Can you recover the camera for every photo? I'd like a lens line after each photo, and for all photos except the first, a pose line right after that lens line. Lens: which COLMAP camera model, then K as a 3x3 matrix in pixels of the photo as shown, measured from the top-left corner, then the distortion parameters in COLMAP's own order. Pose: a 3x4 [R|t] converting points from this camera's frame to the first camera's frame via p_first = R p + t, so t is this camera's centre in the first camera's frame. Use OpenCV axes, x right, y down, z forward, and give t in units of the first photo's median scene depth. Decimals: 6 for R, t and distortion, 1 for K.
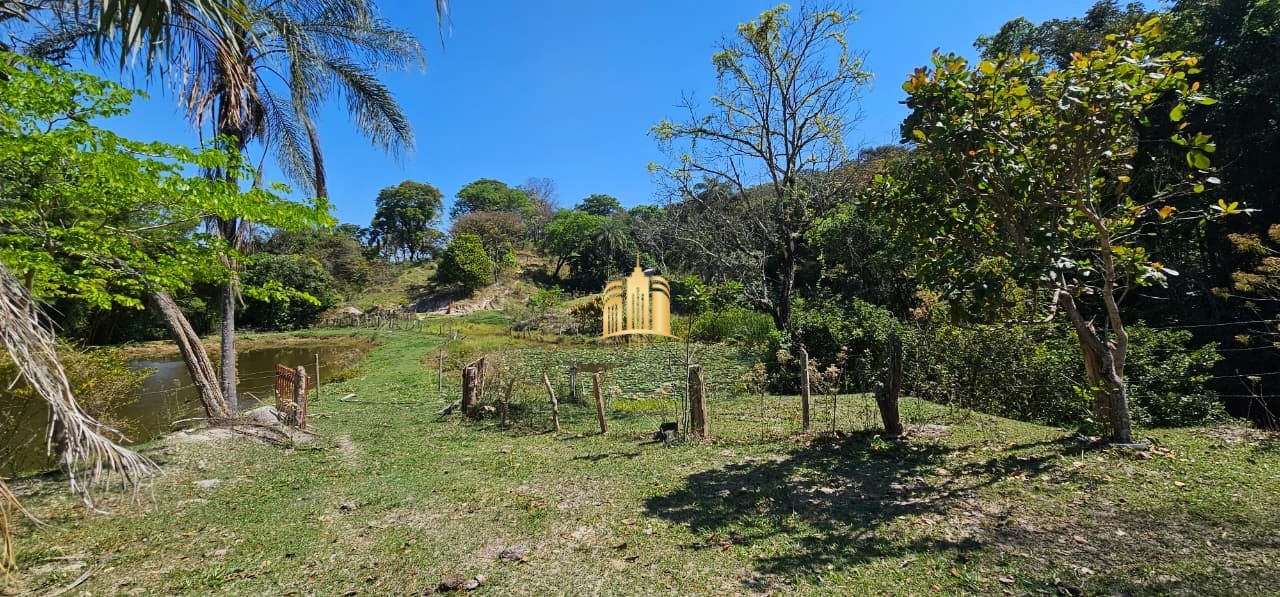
lens RADIAL K [[520.8, 0, 637.2], [0, 520.8, 299.8], [0, 0, 1]] dist [-0.000669, 0.000360]
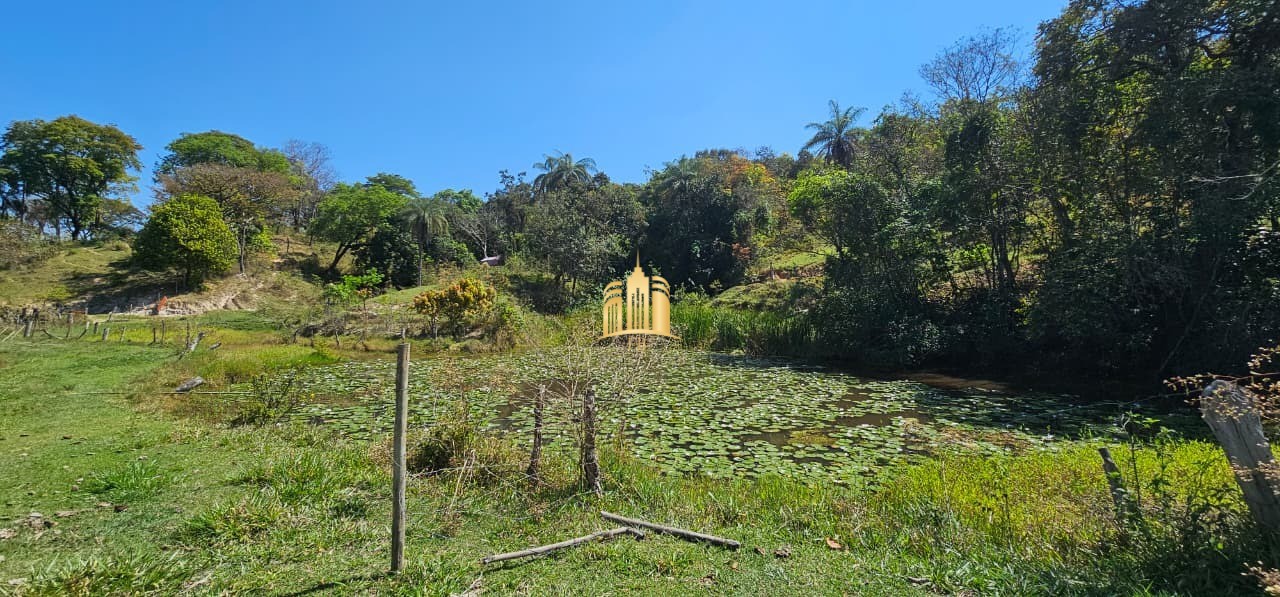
lens RADIAL K [[520.8, 0, 642.3], [0, 520.8, 293.8], [0, 0, 1]] dist [-0.000669, 0.000360]
pose [[0.910466, 0.015702, 0.413285, -0.066583], [-0.003255, 0.999520, -0.030805, 0.014296], [-0.413571, 0.026702, 0.910080, 0.138668]]
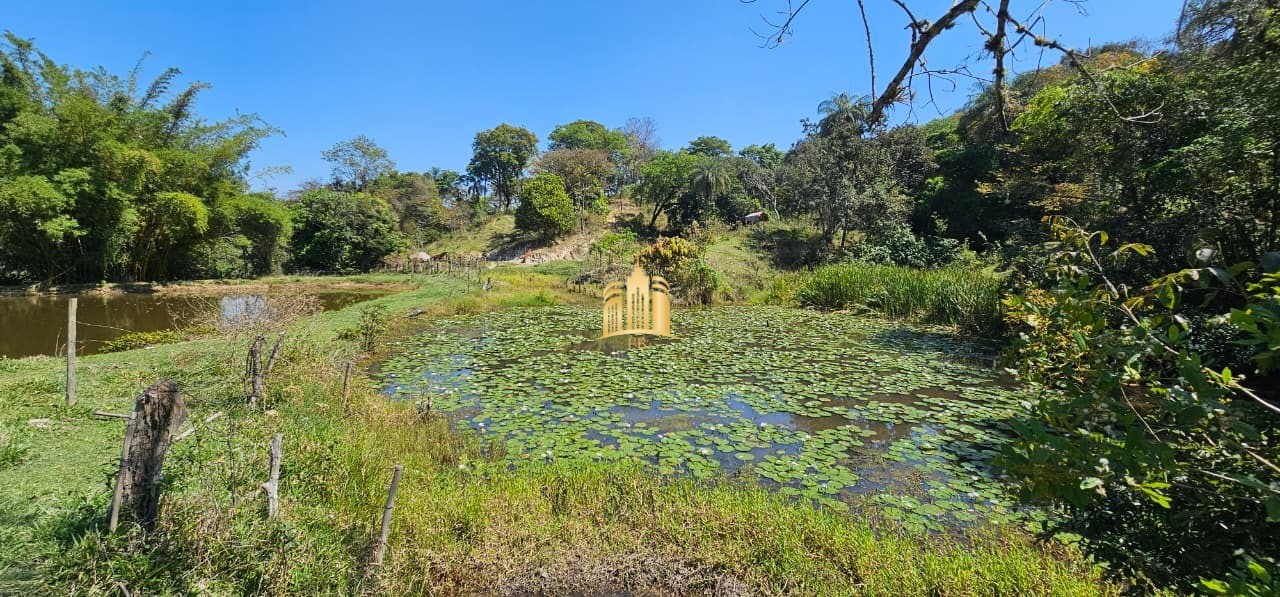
lens RADIAL K [[520.8, 0, 635.3], [0, 520.8, 297.0], [0, 0, 1]] dist [-0.000669, 0.000360]
pose [[0.974157, 0.041801, -0.221969, 0.021644], [-0.025601, 0.996827, 0.075365, 0.009676], [0.224415, -0.067735, 0.972137, 0.130426]]
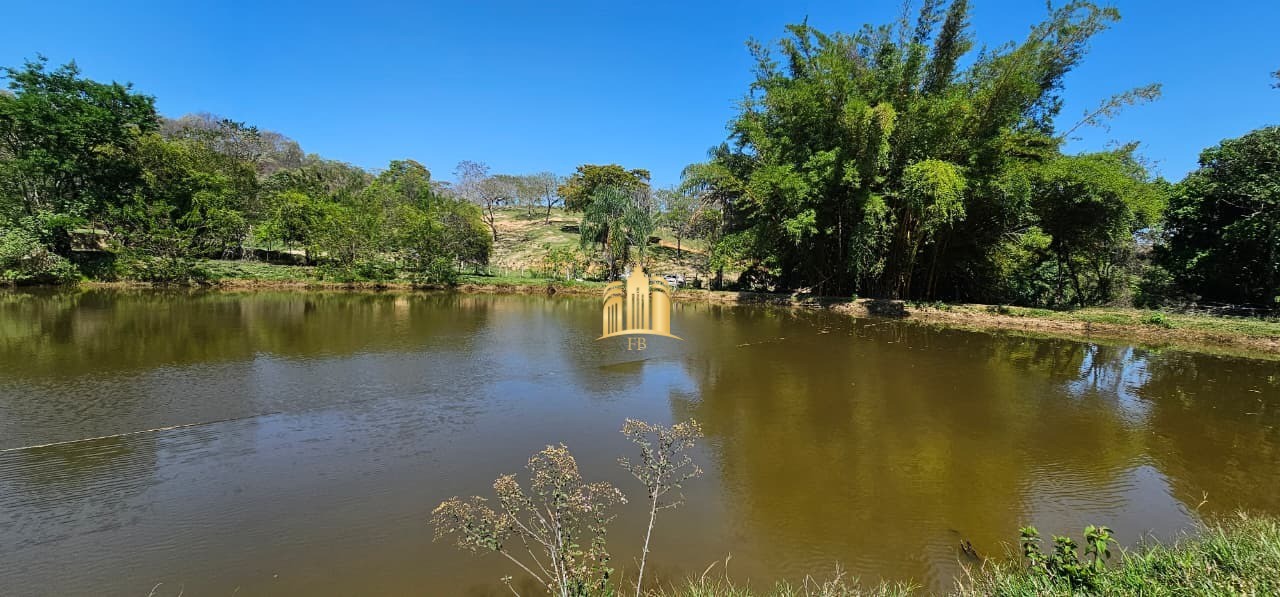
lens RADIAL K [[520.8, 0, 635.4], [0, 520.8, 274.7], [0, 0, 1]] dist [-0.000669, 0.000360]
pose [[-0.103944, 0.033036, -0.994034, -0.151069], [-0.043705, 0.998331, 0.037749, 0.020605], [0.993622, 0.047368, -0.102327, 0.340468]]
